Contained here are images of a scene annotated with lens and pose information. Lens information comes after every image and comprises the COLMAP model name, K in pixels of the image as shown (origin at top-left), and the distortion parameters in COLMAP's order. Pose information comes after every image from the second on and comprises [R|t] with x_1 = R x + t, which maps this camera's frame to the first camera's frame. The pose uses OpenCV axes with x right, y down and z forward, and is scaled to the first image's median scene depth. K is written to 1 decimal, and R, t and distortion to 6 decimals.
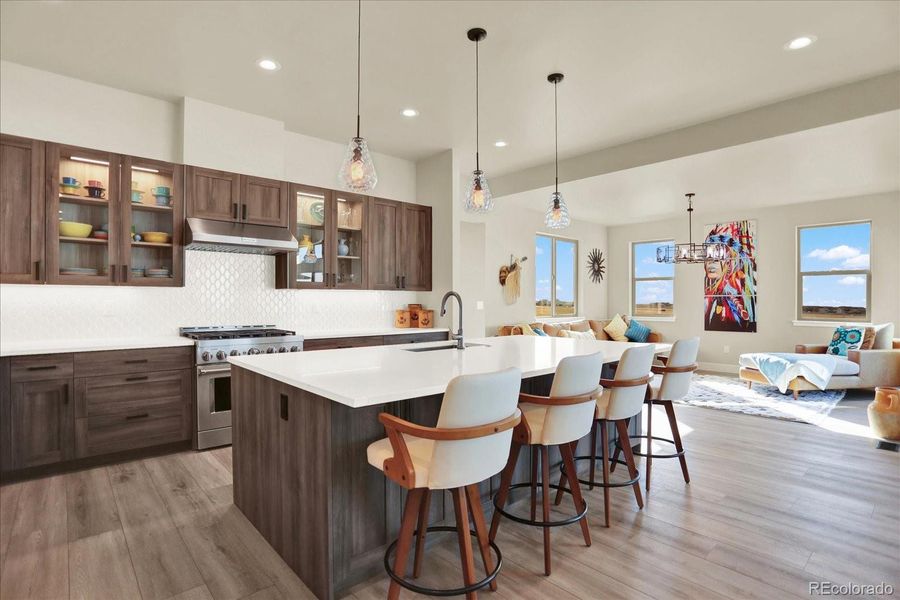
lens RADIAL K [[448.7, 0, 444.6], [0, 448.7, 302.7], [0, 0, 1]] dist [-0.064741, 0.025636]
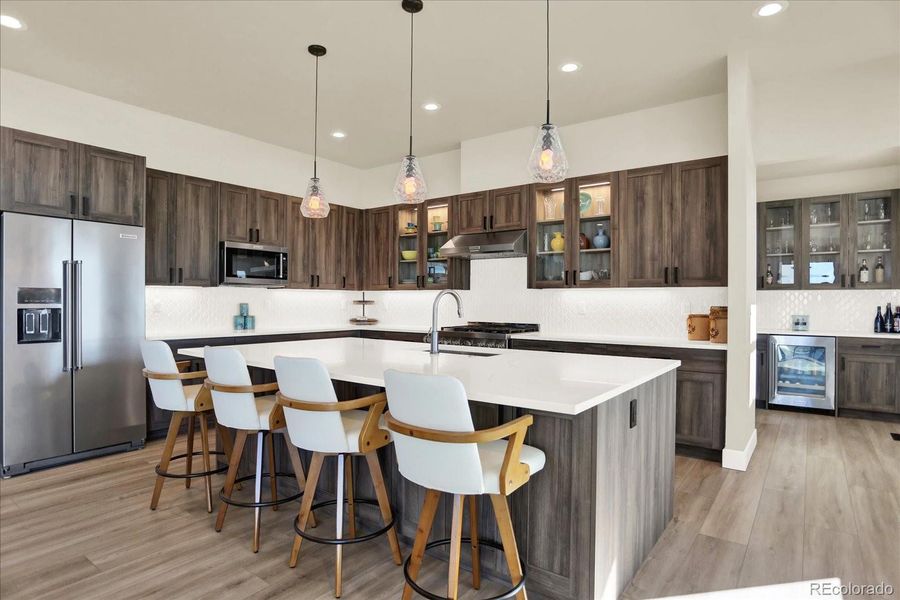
lens RADIAL K [[492.7, 0, 442.1], [0, 492.7, 301.9], [0, 0, 1]] dist [-0.052044, 0.003112]
pose [[0.204223, 0.001894, -0.978923, 0.842623], [-0.008817, 0.999961, 0.000095, -0.000004], [0.978885, 0.008612, 0.204232, 0.686553]]
